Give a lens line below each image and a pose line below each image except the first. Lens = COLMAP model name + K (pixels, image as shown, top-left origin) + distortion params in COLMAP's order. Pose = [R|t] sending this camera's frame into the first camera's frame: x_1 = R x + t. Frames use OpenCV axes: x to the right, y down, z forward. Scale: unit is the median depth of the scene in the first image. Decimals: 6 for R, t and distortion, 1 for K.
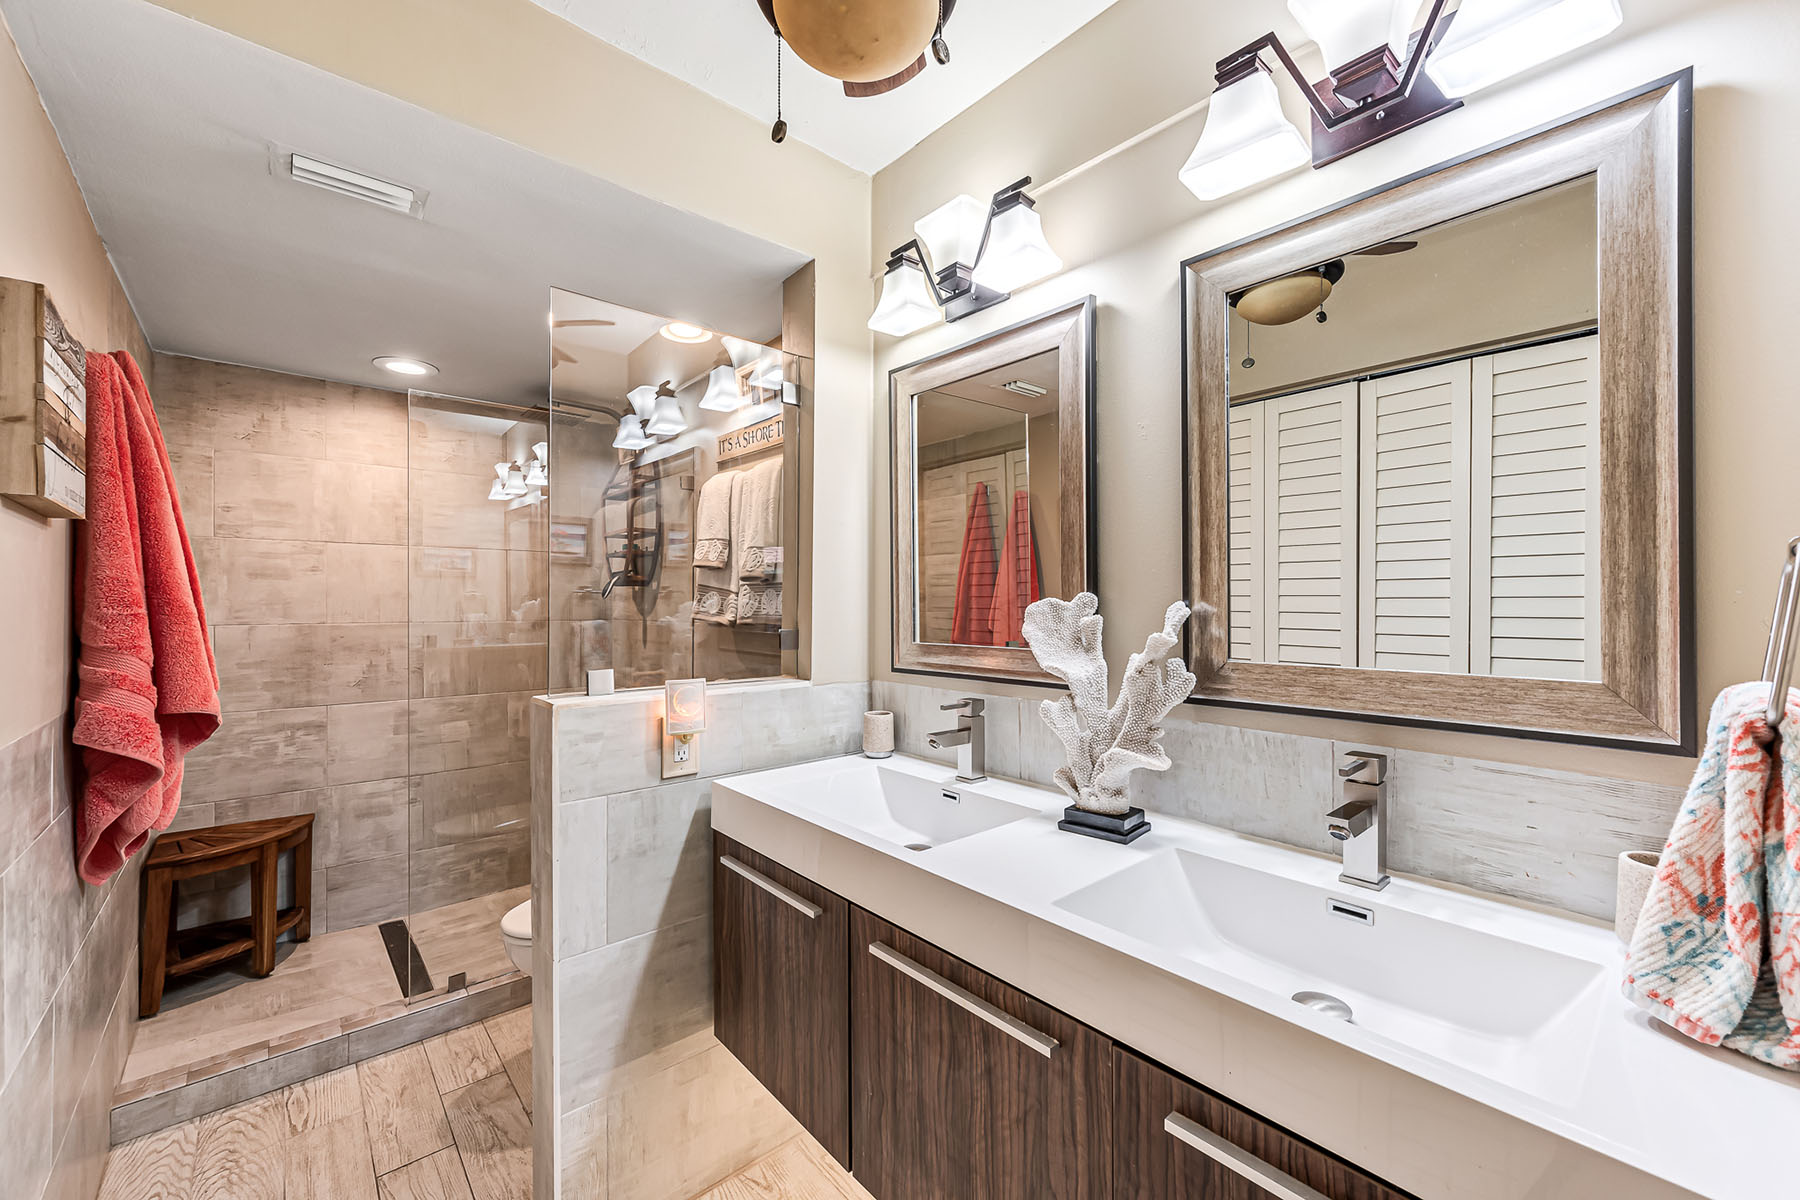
lens RADIAL K [[716.2, 0, 910.4], [0, 716.2, 599.1], [0, 0, 1]] dist [-0.000546, 0.000132]
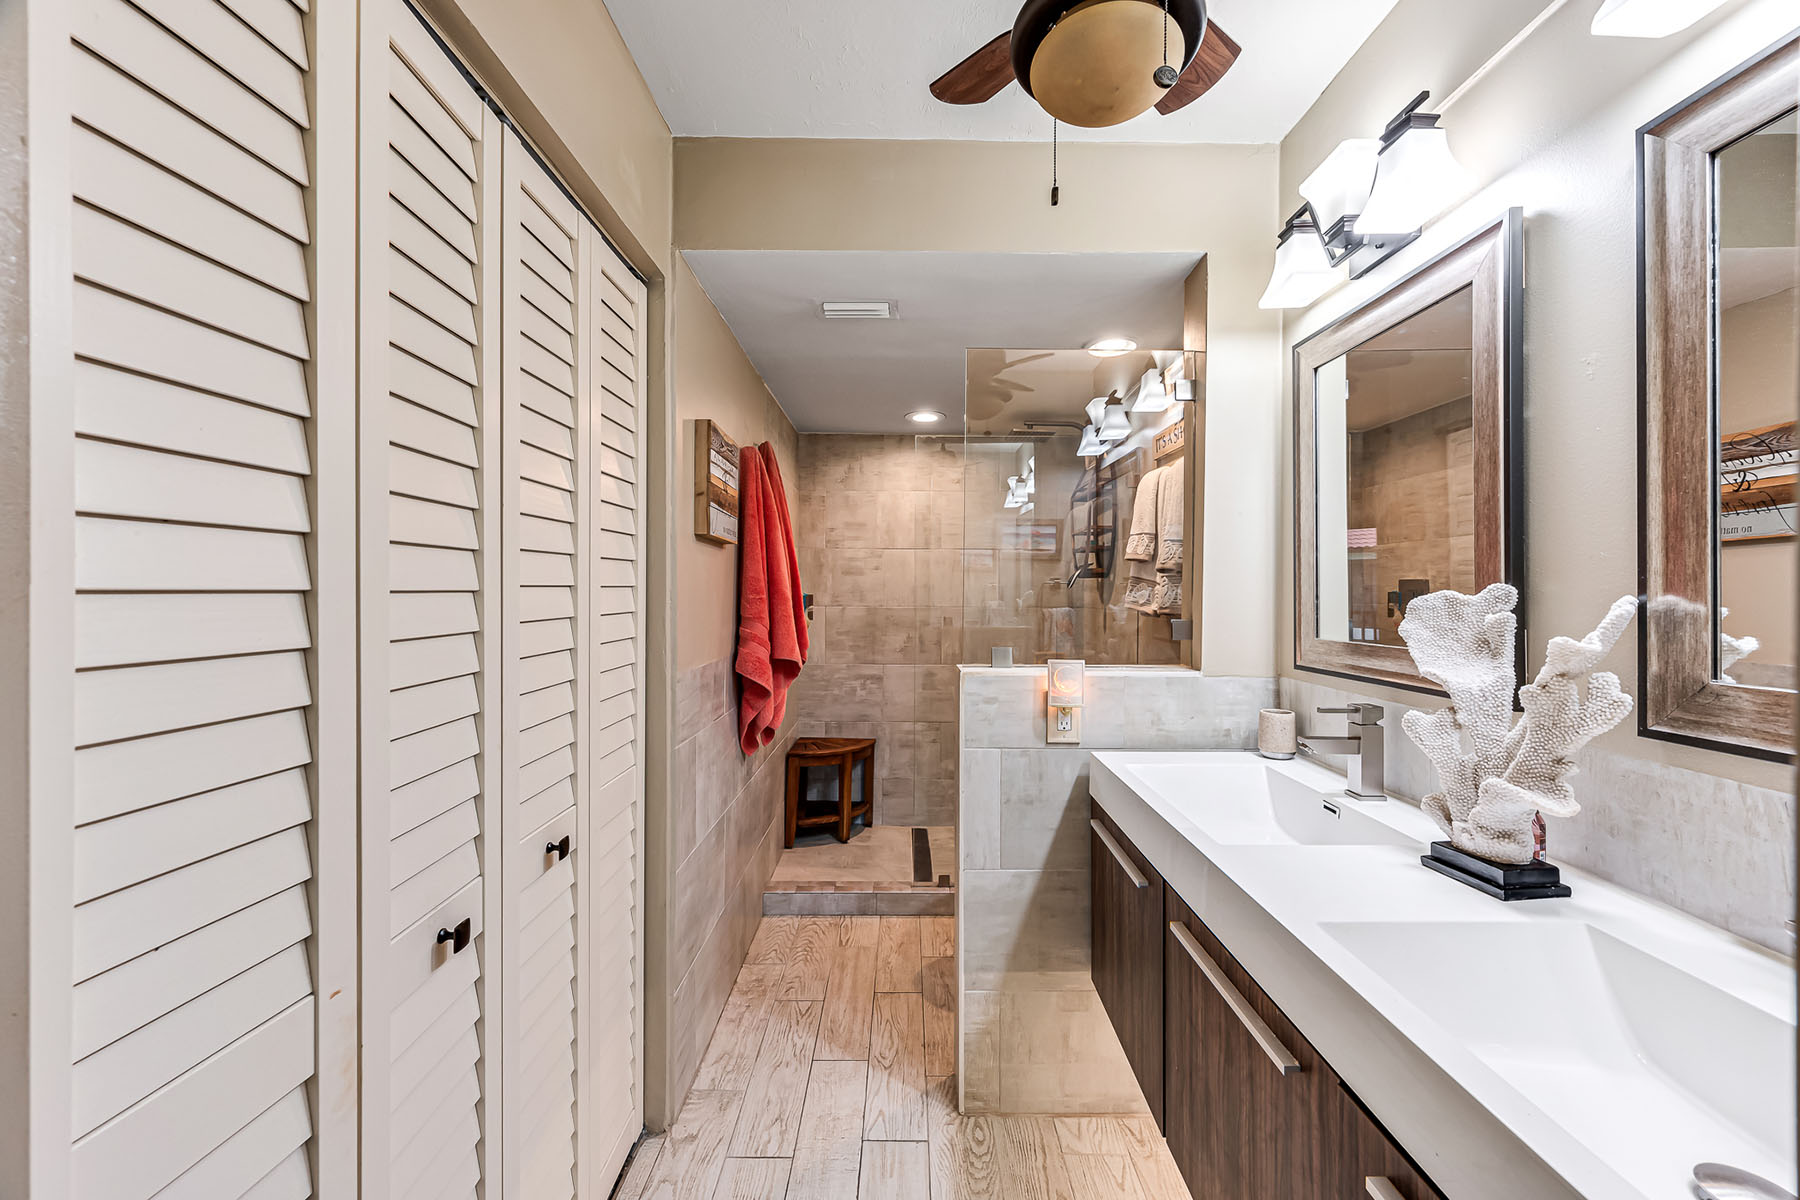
lens RADIAL K [[692.7, 0, 907.3], [0, 692.7, 586.2], [0, 0, 1]] dist [-0.000484, -0.000021]
pose [[0.757185, -0.000966, -0.653200, 0.210387], [-0.001446, 0.999994, -0.003155, -0.002801], [0.653199, 0.003334, 0.757179, -0.012479]]
